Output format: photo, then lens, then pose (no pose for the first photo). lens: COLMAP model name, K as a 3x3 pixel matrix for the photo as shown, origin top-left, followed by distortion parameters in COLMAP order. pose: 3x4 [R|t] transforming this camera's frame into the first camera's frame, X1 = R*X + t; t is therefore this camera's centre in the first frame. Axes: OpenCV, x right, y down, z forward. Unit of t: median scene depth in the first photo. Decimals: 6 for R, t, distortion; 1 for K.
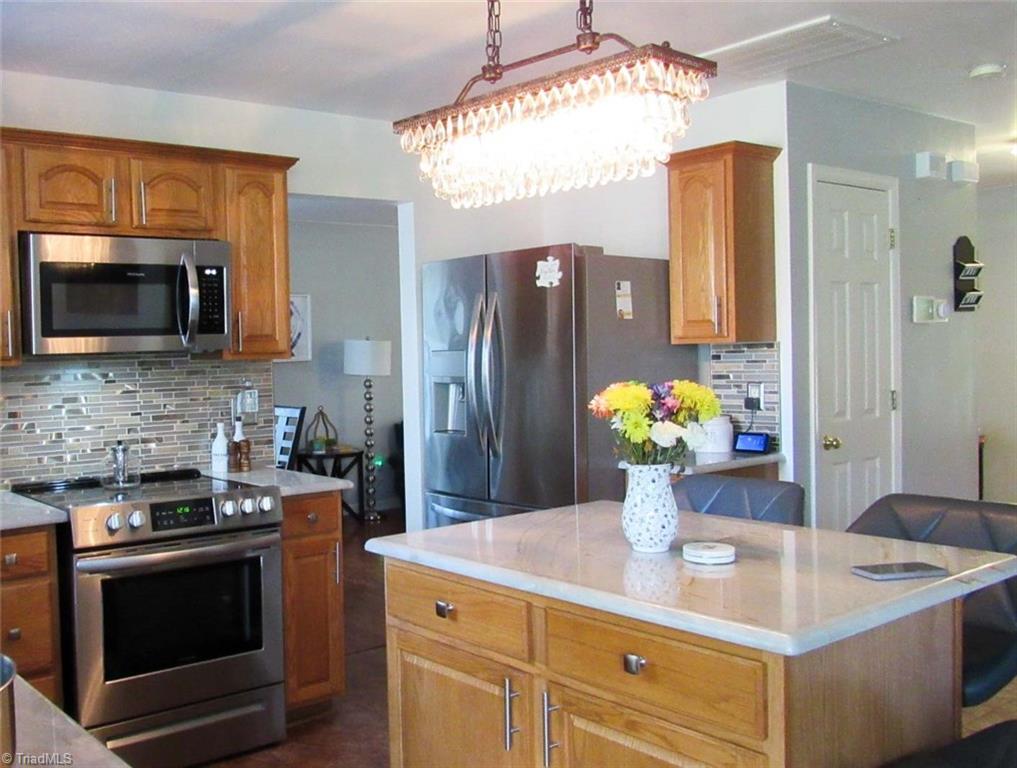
lens RADIAL K [[1022.4, 0, 356.5], [0, 1022.4, 384.2], [0, 0, 1]] dist [-0.009501, -0.002541]
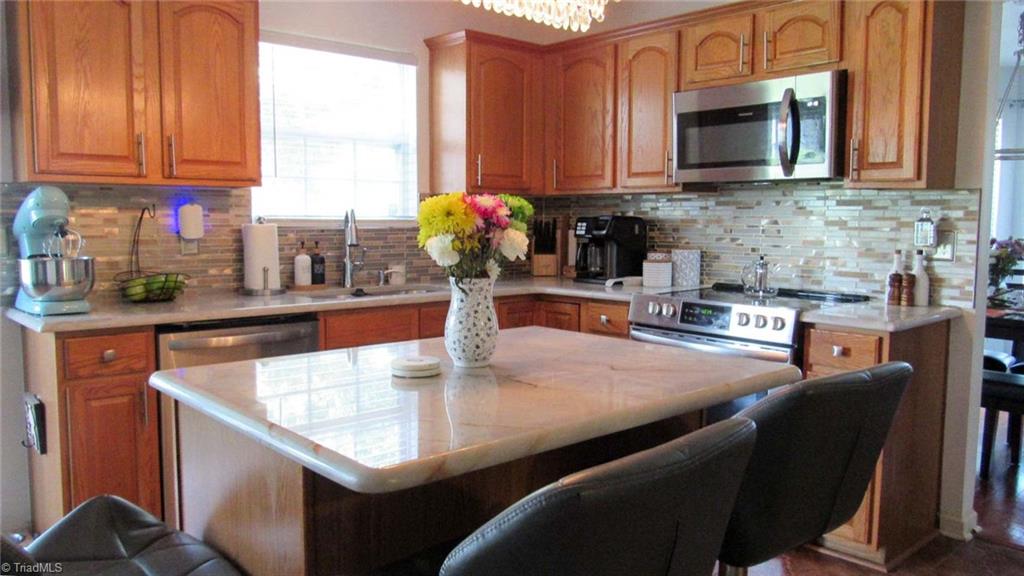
lens RADIAL K [[779.4, 0, 513.1], [0, 779.4, 294.5], [0, 0, 1]] dist [-0.017855, 0.001043]
pose [[0.110173, 0.126514, -0.985828, 0.633716], [-0.043325, 0.991534, 0.122405, 0.000680], [0.992968, 0.029225, 0.114721, 0.602968]]
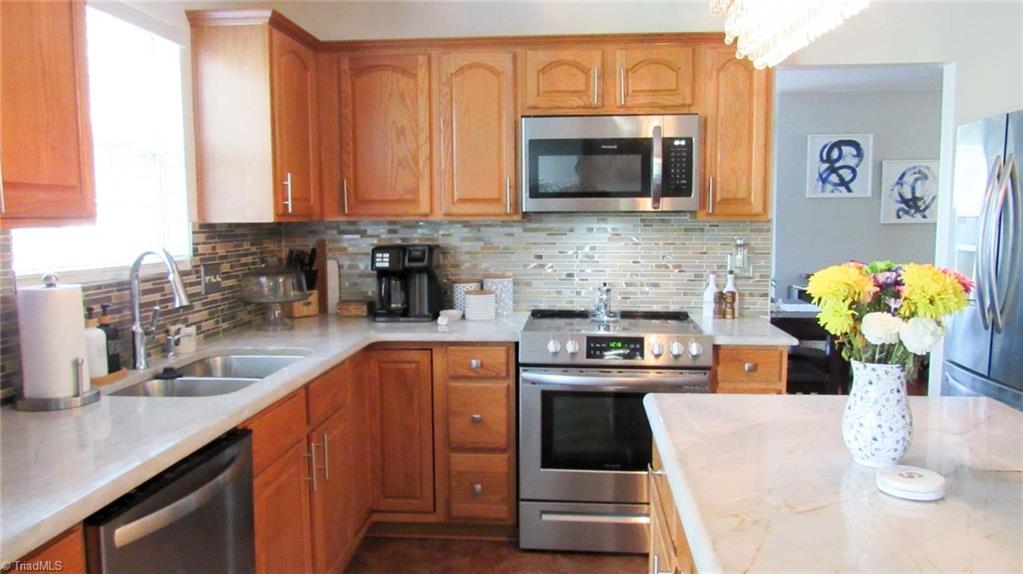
lens RADIAL K [[778.6, 0, 512.6], [0, 778.6, 293.5], [0, 0, 1]] dist [-0.017855, 0.001043]
pose [[0.760015, 0.089892, -0.643658, 0.289568], [-0.038944, 0.994908, 0.092963, -0.015155], [0.648737, -0.045587, 0.759646, 0.207070]]
